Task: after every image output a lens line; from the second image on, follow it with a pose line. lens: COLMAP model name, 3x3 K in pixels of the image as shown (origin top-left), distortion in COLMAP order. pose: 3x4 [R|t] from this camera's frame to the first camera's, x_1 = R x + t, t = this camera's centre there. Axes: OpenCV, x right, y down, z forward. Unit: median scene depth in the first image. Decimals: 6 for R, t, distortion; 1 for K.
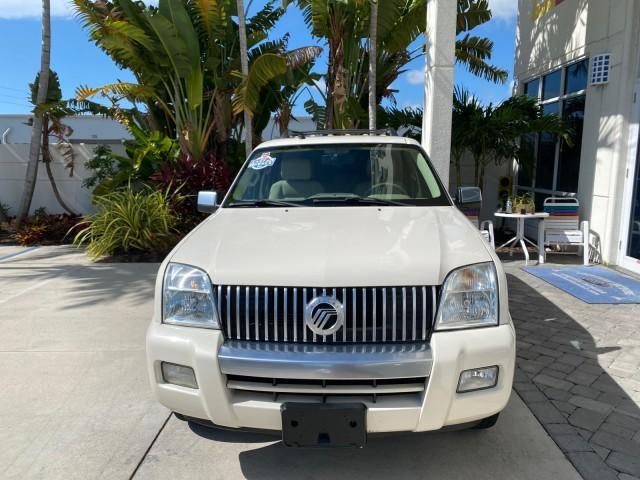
lens RADIAL K [[493.2, 0, 319.5], [0, 493.2, 236.9], [0, 0, 1]] dist [0.008161, -0.004887]
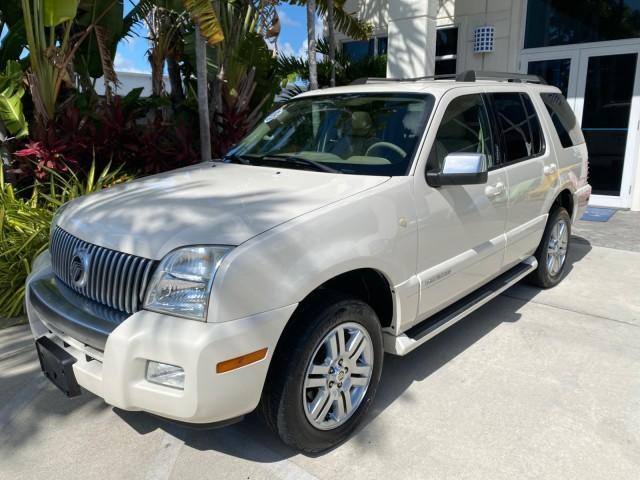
lens RADIAL K [[493.2, 0, 319.5], [0, 493.2, 236.9], [0, 0, 1]] dist [0.008161, -0.004887]
pose [[0.785172, 0.162266, -0.597641, 0.442561], [-0.102707, 0.985817, 0.132726, -0.040696], [0.610702, -0.042831, 0.790701, 0.215218]]
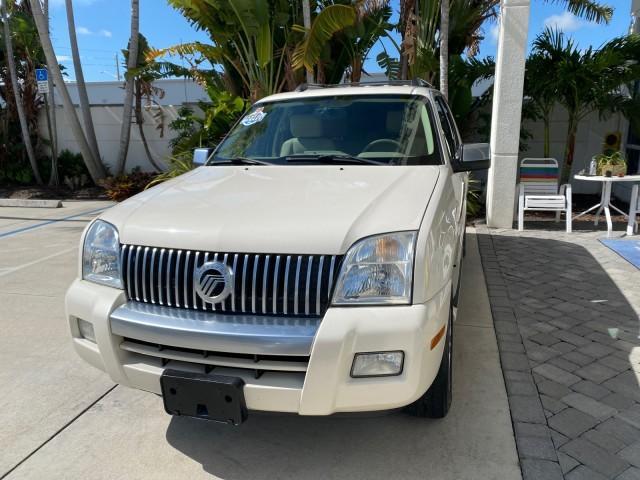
lens RADIAL K [[493.2, 0, 319.5], [0, 493.2, 236.9], [0, 0, 1]] dist [0.008161, -0.004887]
pose [[0.972604, 0.038886, -0.229195, 0.180682], [-0.020881, 0.996538, 0.080468, -0.001599], [0.231530, -0.073478, 0.970049, 0.066111]]
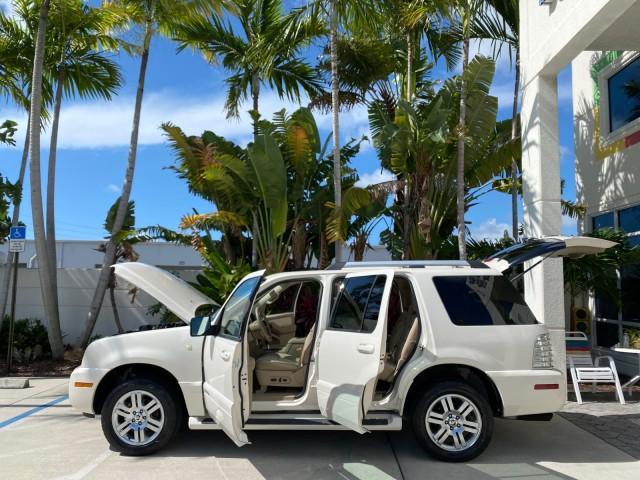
lens RADIAL K [[493.2, 0, 319.5], [0, 493.2, 236.9], [0, 0, 1]] dist [0.008161, -0.004887]
pose [[0.999822, 0.013007, 0.013641, -0.334574], [-0.009162, 0.967863, -0.251312, -0.017153], [-0.016471, 0.251142, 0.967810, 0.054198]]
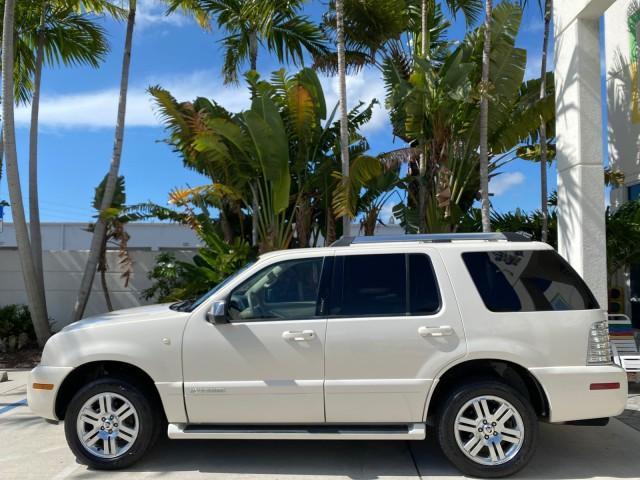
lens RADIAL K [[493.2, 0, 319.5], [0, 493.2, 236.9], [0, 0, 1]] dist [0.008161, -0.004887]
pose [[0.999987, -0.000131, -0.005049, -0.321859], [-0.000952, 0.976871, -0.213829, -0.041990], [0.004960, 0.213831, 0.976858, 0.227733]]
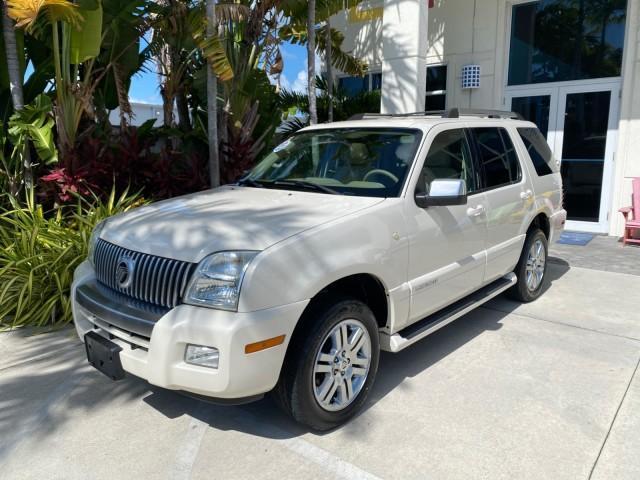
lens RADIAL K [[493.2, 0, 319.5], [0, 493.2, 236.9], [0, 0, 1]] dist [0.008161, -0.004887]
pose [[0.791854, 0.132254, -0.596218, 0.488347], [-0.108857, 0.991202, 0.075294, -0.031544], [0.600930, 0.005281, 0.799284, 0.134208]]
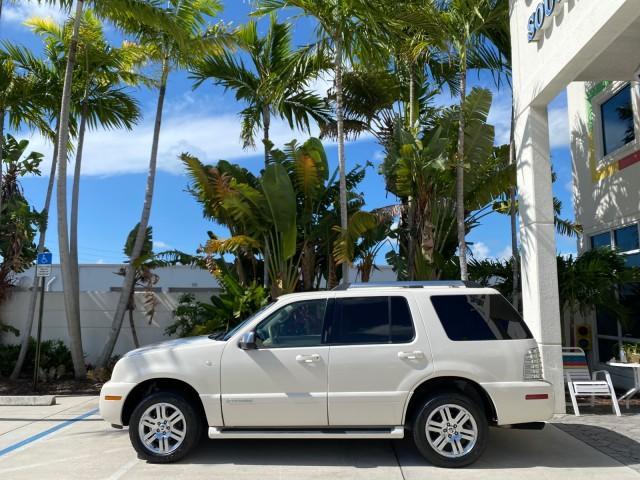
lens RADIAL K [[493.2, 0, 319.5], [0, 493.2, 236.9], [0, 0, 1]] dist [0.008161, -0.004887]
pose [[0.999975, 0.001131, -0.006911, -0.328382], [-0.003086, 0.957046, -0.289919, -0.000785], [0.006286, 0.289933, 0.957026, -0.043242]]
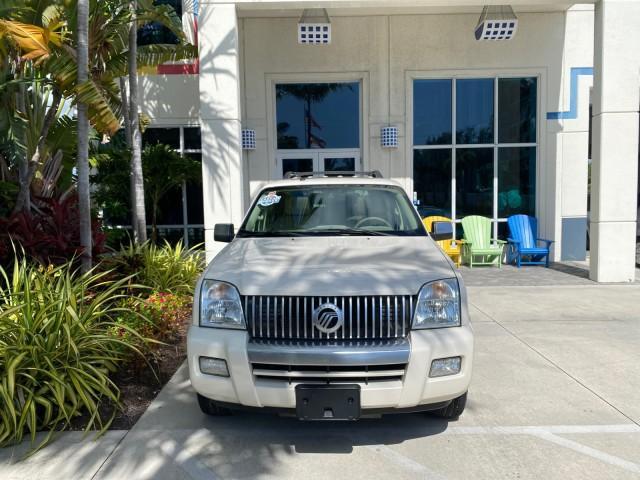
lens RADIAL K [[489.2, 0, 319.8], [0, 489.2, 236.6], [0, 0, 1]] dist [0.008996, -0.003407]
pose [[0.999593, 0.003369, 0.028330, -0.021563], [-0.001353, 0.997485, -0.070868, 0.015953], [-0.028497, 0.070801, 0.997083, -0.134224]]
